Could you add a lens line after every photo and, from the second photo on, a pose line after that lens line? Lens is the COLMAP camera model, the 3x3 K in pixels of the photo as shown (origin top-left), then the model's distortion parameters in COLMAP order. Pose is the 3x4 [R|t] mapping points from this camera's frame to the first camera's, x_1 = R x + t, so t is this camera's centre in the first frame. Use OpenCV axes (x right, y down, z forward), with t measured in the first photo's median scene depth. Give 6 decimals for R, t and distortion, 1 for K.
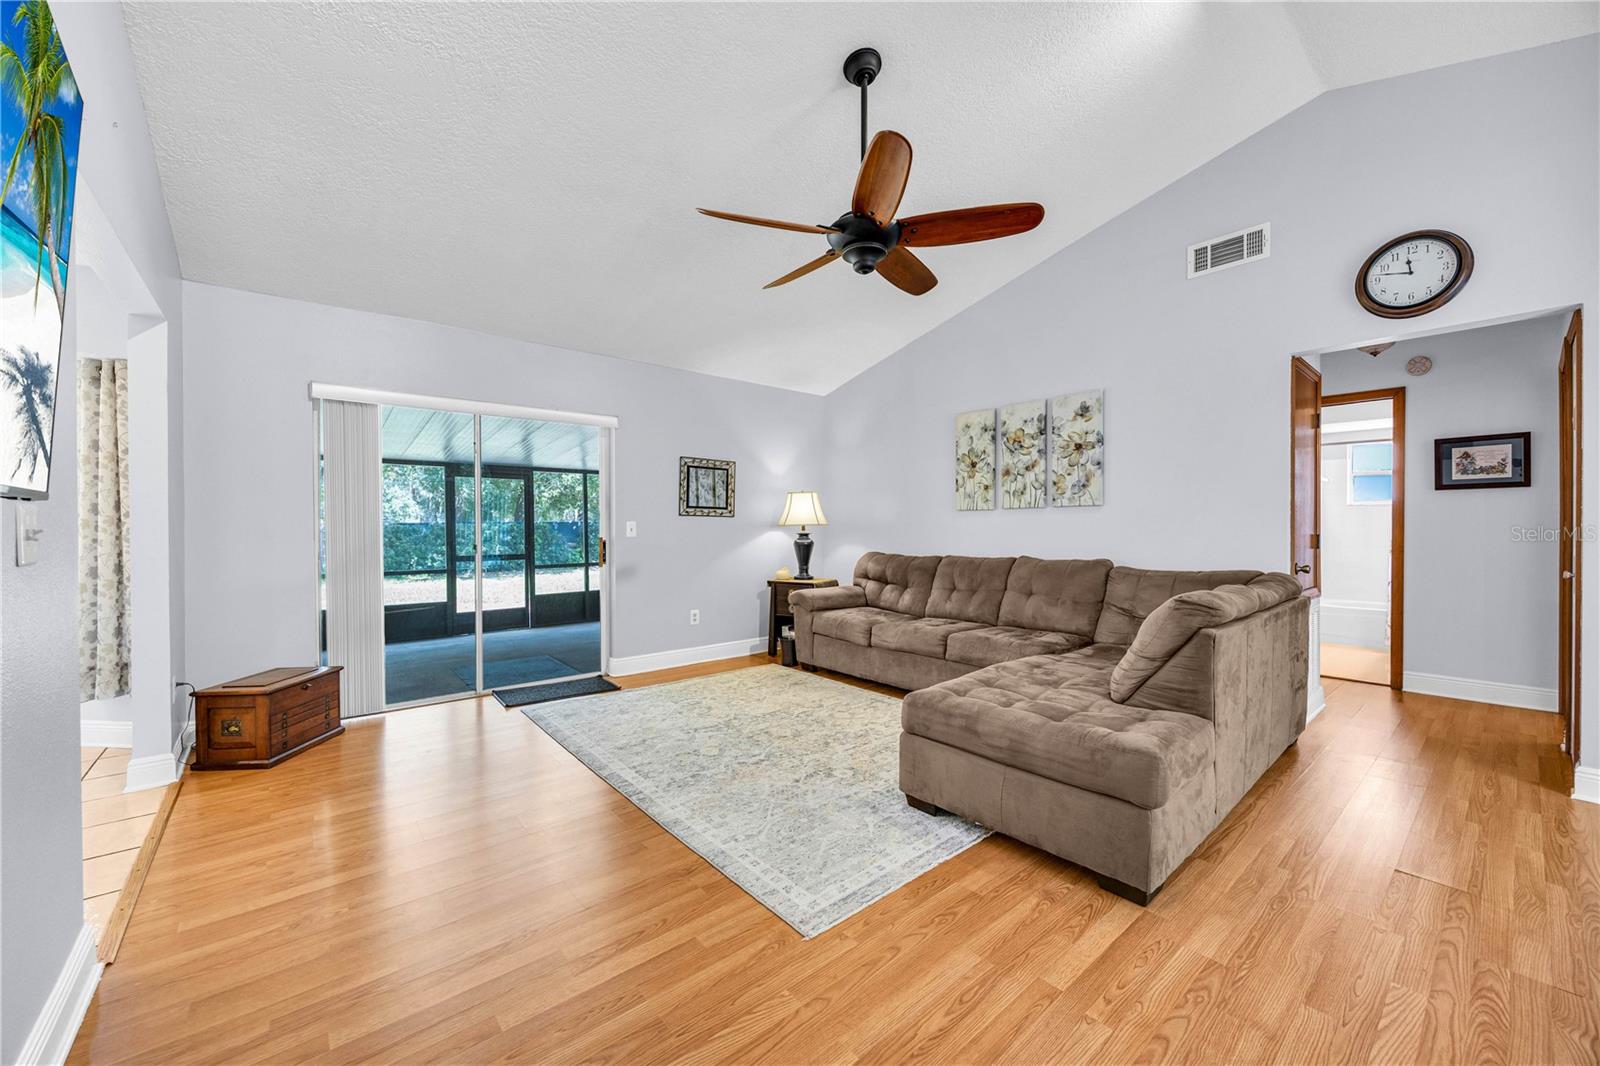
lens RADIAL K [[615.1, 0, 788.4], [0, 615.1, 532.3], [0, 0, 1]] dist [-0.001403, 0.000029]
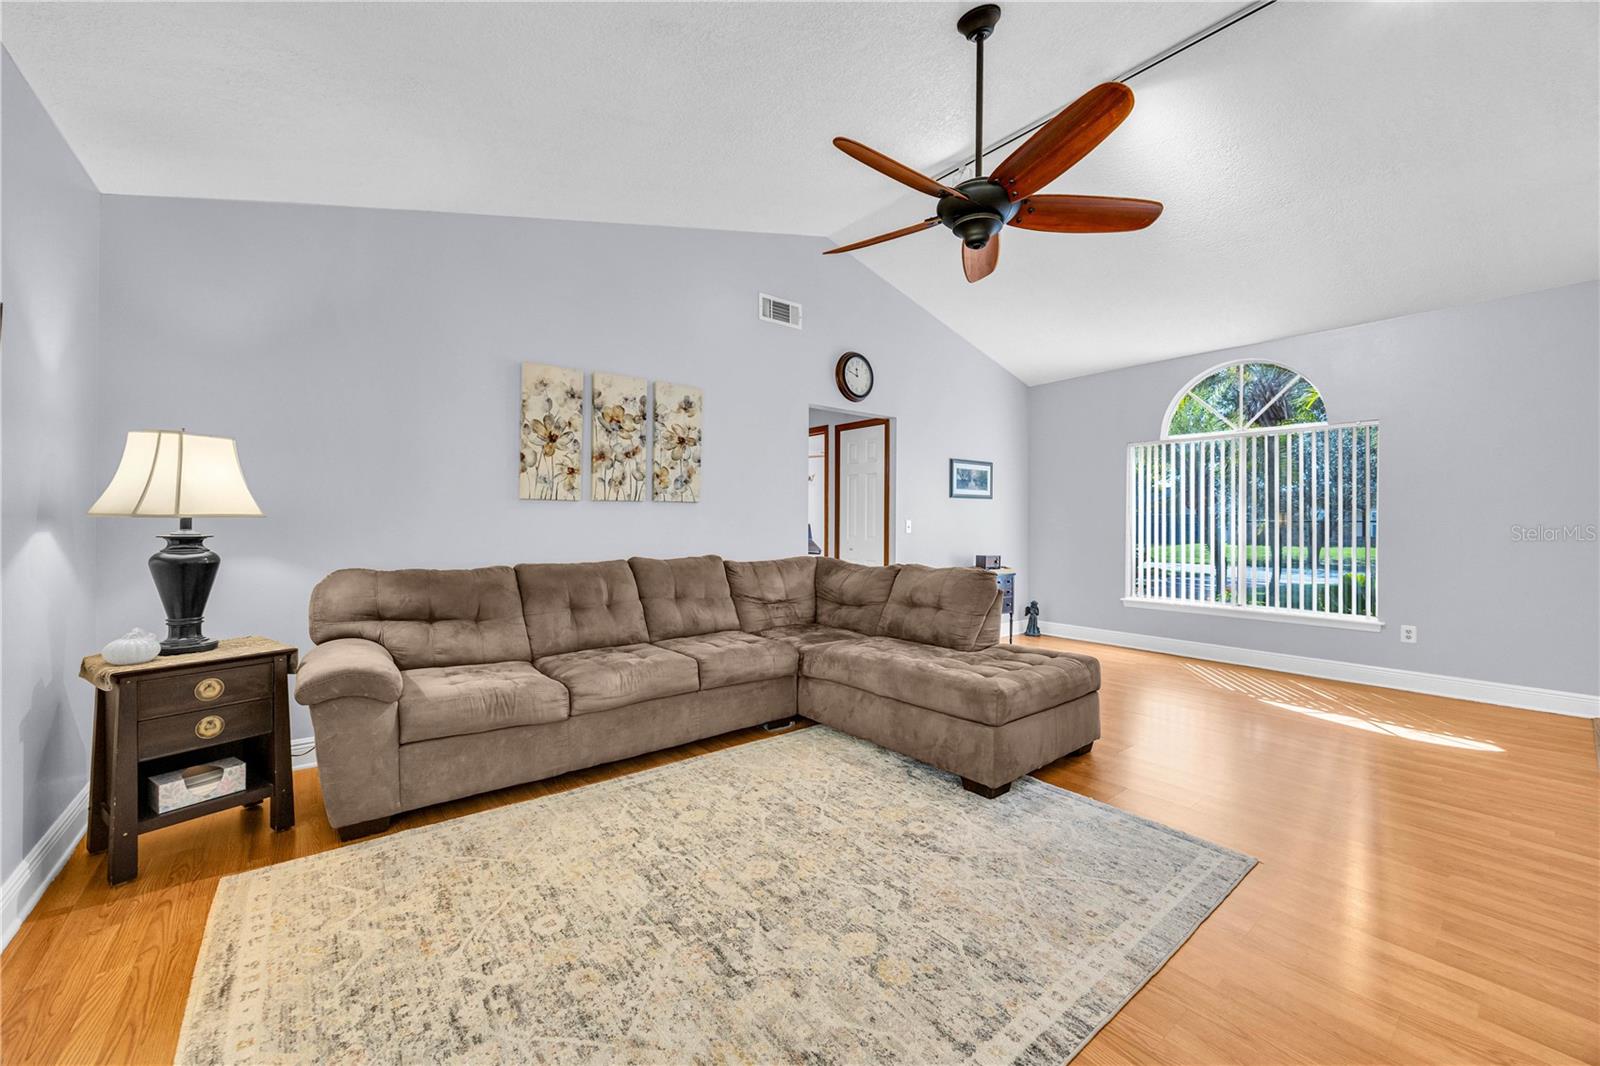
lens RADIAL K [[599.8, 0, 848.2], [0, 599.8, 527.1], [0, 0, 1]] dist [0.000751, 0.000045]
pose [[0.004658, -0.003748, 0.999982, -0.467811], [0.002819, 0.999989, 0.003735, -0.005839], [-0.999985, 0.002802, 0.004668, 0.724826]]
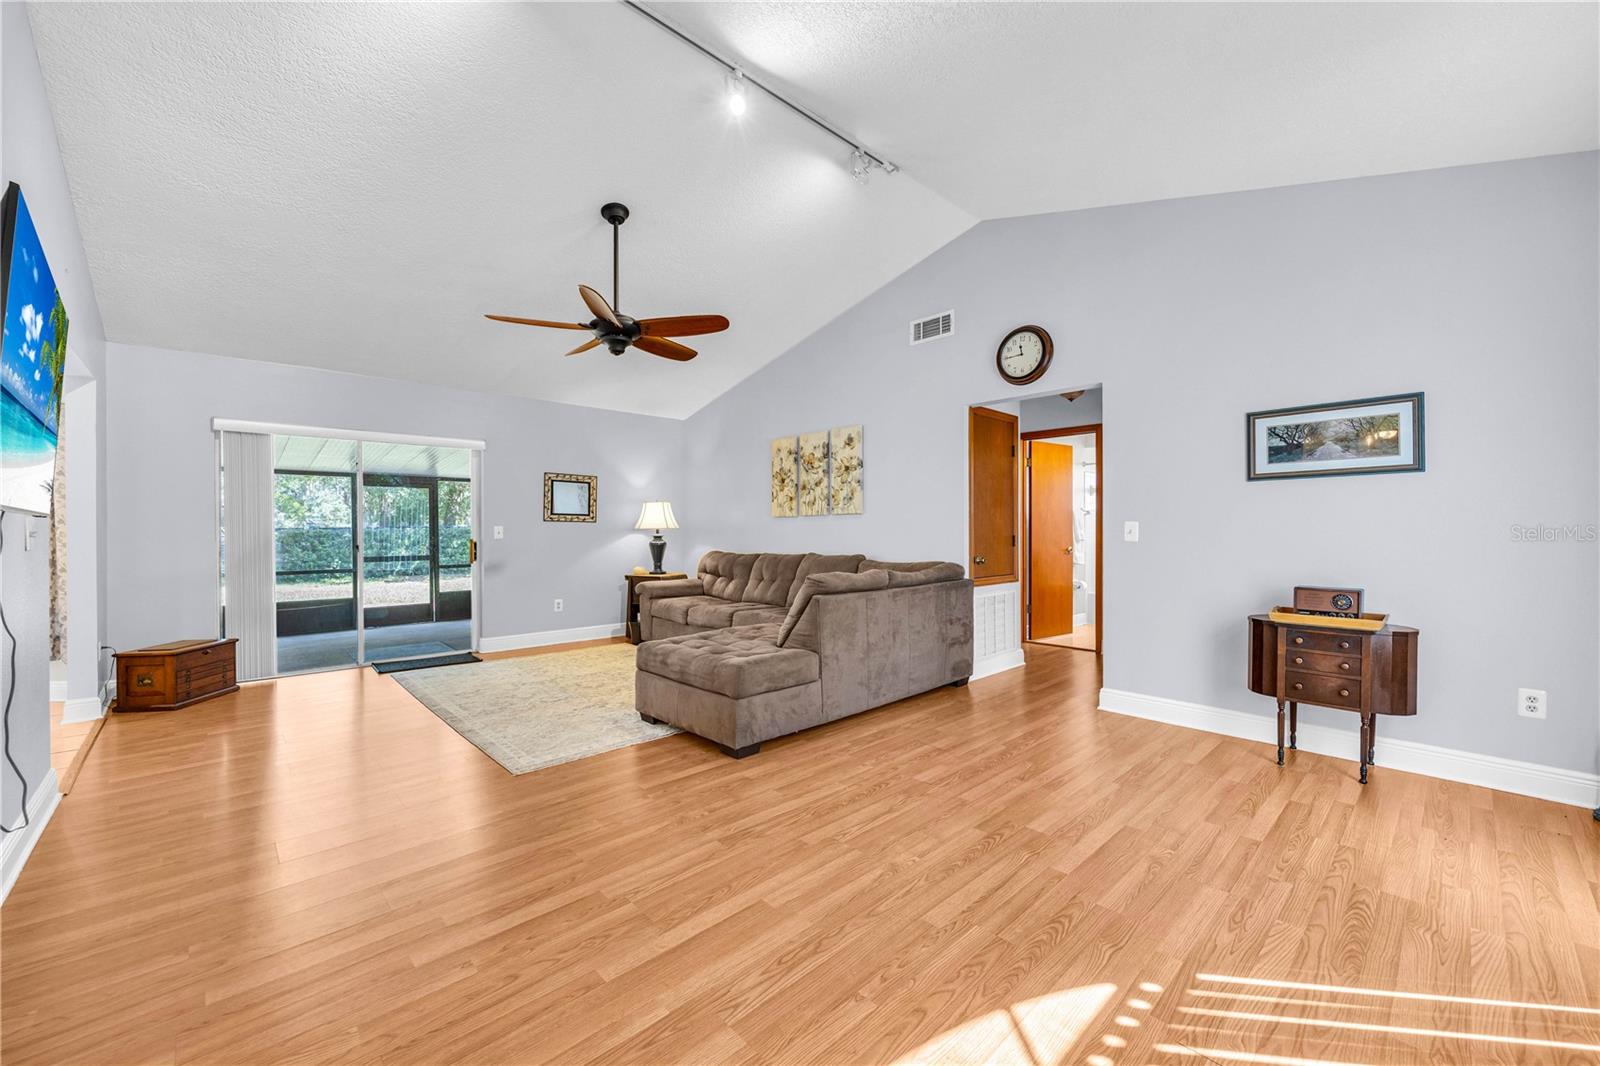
lens RADIAL K [[623.2, 0, 800.0], [0, 623.2, 533.0], [0, 0, 1]] dist [0.000771, -0.000168]
pose [[0.997297, -0.001698, 0.073454, 0.272653], [0.002084, 0.999984, -0.005175, 0.003956], [-0.073444, 0.005314, 0.997285, -0.302083]]
